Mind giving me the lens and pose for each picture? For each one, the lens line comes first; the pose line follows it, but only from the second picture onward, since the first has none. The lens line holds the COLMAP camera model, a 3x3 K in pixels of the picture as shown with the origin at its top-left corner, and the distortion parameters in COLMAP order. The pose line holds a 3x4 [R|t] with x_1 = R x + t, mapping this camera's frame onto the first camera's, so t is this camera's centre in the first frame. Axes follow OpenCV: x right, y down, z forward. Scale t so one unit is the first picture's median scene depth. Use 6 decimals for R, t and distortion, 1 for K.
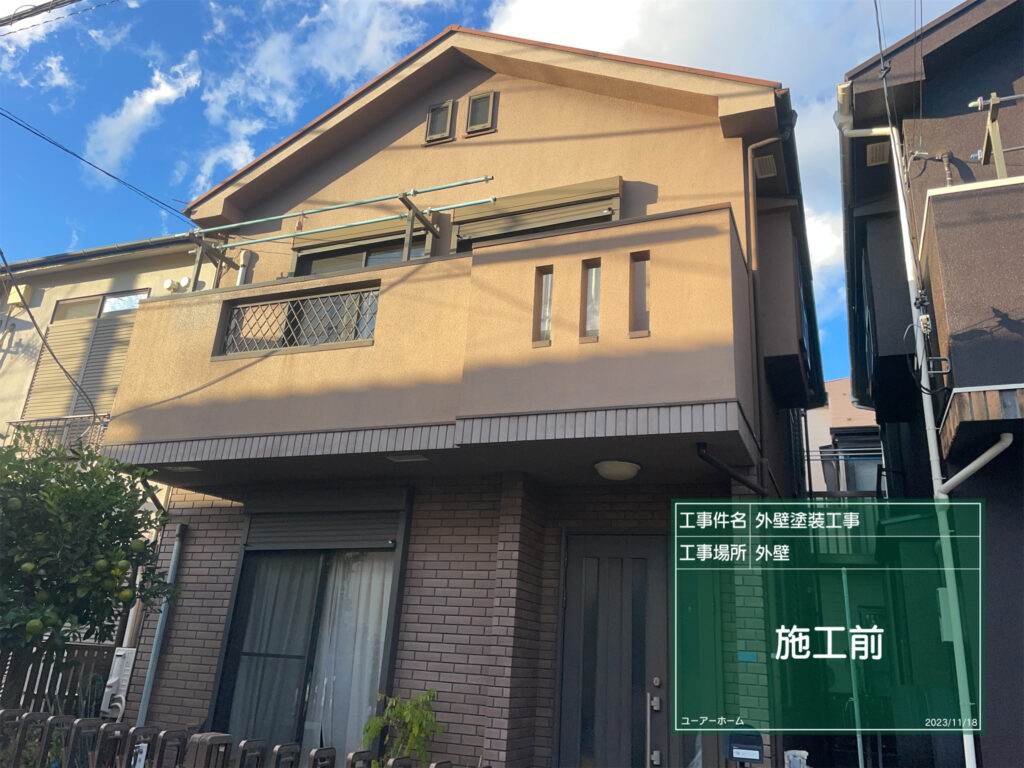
lens RADIAL K [[783.6, 0, 512.0], [0, 783.6, 384.0], [0, 0, 1]] dist [0.061367, -0.113089]
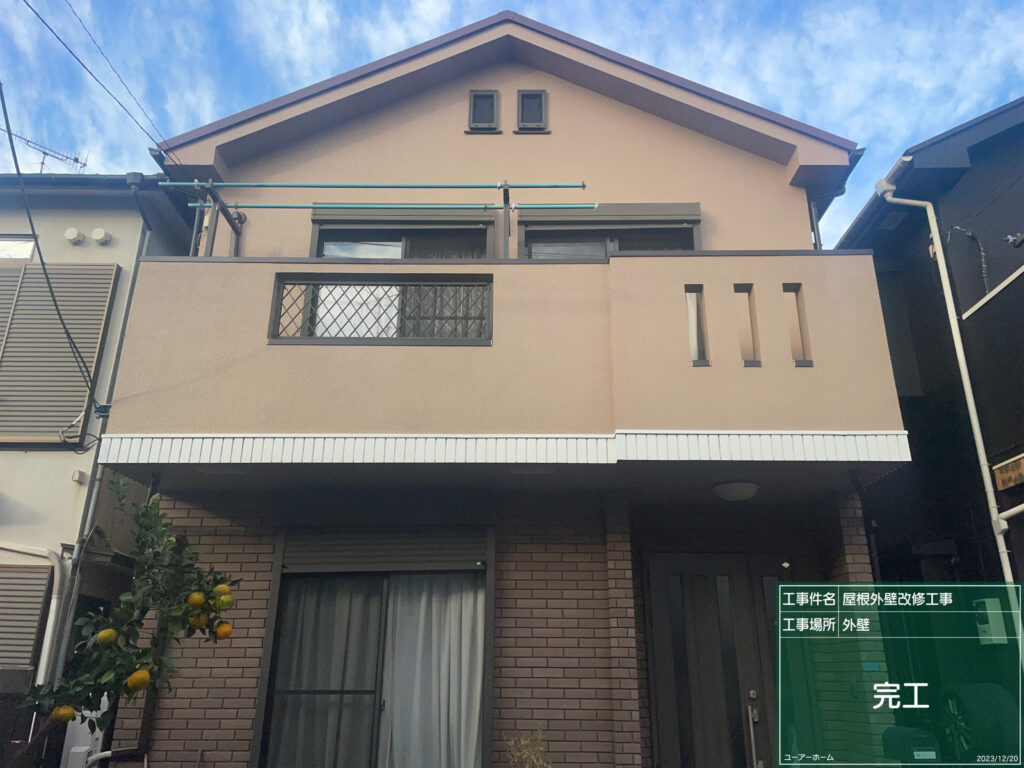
lens RADIAL K [[783.6, 0, 512.0], [0, 783.6, 384.0], [0, 0, 1]] dist [0.061367, -0.113089]
pose [[0.927833, 0.077275, 0.364903, -0.483565], [-0.076378, 0.996935, -0.016914, 0.008903], [-0.365092, -0.012177, 0.930892, 0.136003]]
